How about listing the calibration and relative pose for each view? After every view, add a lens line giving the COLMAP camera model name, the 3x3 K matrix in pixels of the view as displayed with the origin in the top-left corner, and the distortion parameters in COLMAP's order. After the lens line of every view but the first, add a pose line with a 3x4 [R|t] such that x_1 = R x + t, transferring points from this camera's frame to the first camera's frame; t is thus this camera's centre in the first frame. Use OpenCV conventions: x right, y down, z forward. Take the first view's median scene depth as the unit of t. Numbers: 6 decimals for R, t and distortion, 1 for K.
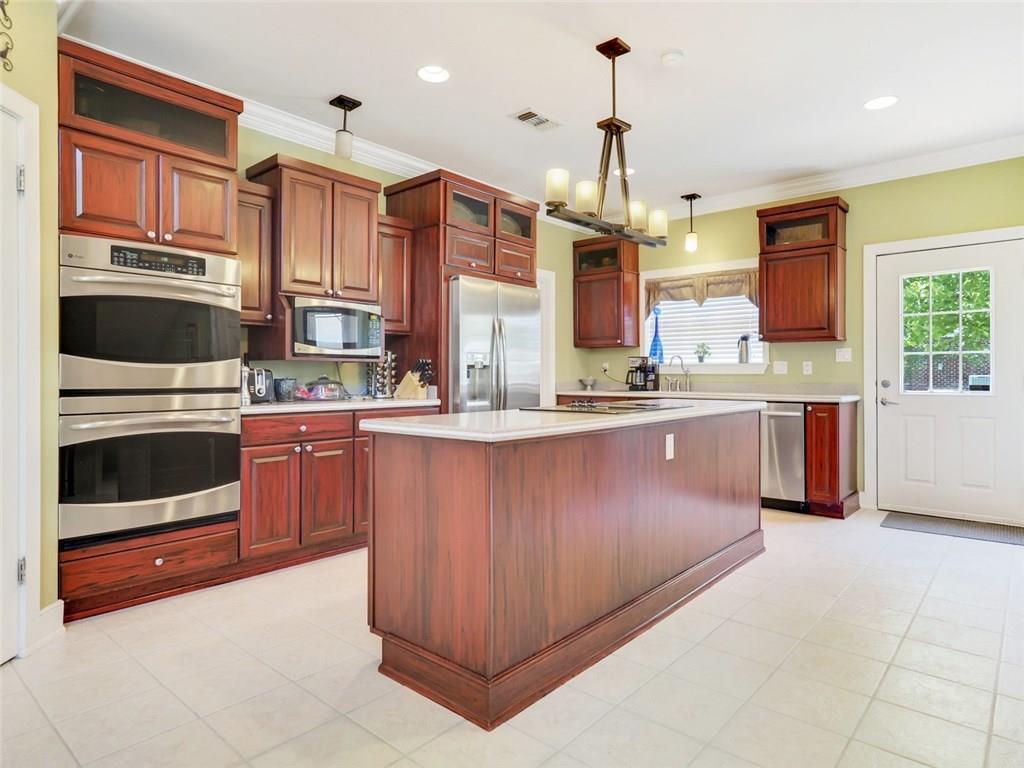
lens RADIAL K [[599.8, 0, 512.0], [0, 599.8, 384.0], [0, 0, 1]] dist [-0.002945, -0.000271]
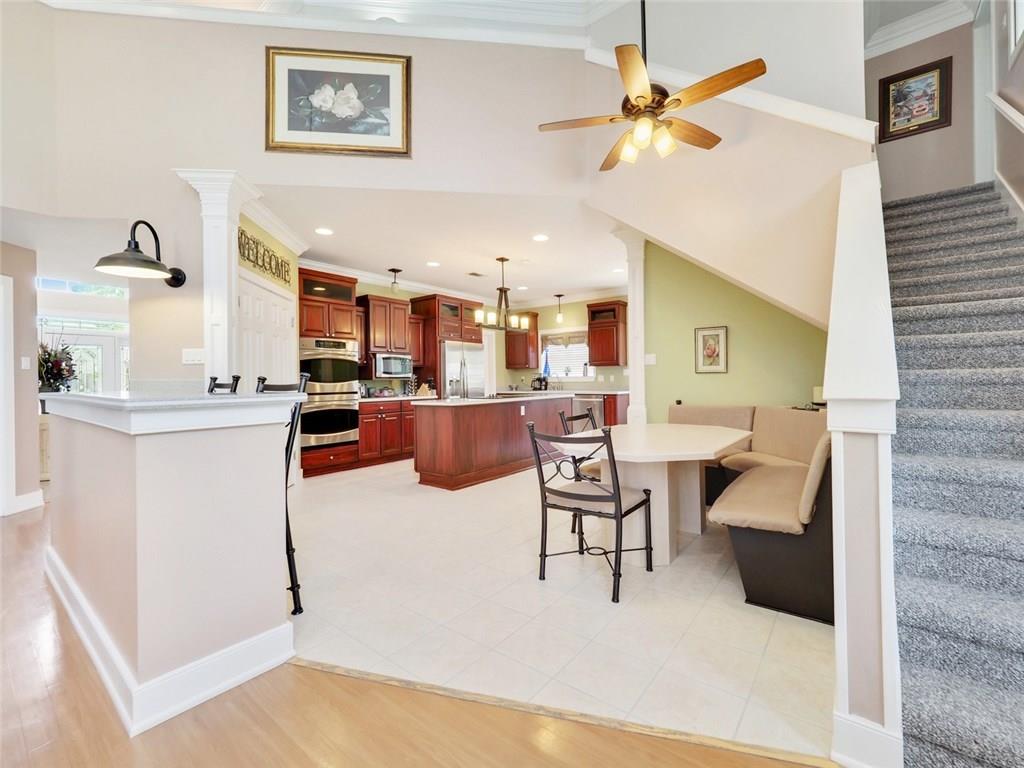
lens RADIAL K [[433.4, 0, 512.0], [0, 433.4, 384.0], [0, 0, 1]] dist [0.001041, 0.000012]
pose [[0.998416, -0.015666, 0.054042, 0.073259], [0.016069, 0.999846, -0.007037, -0.002212], [-0.053923, 0.007894, 0.998514, -0.646129]]
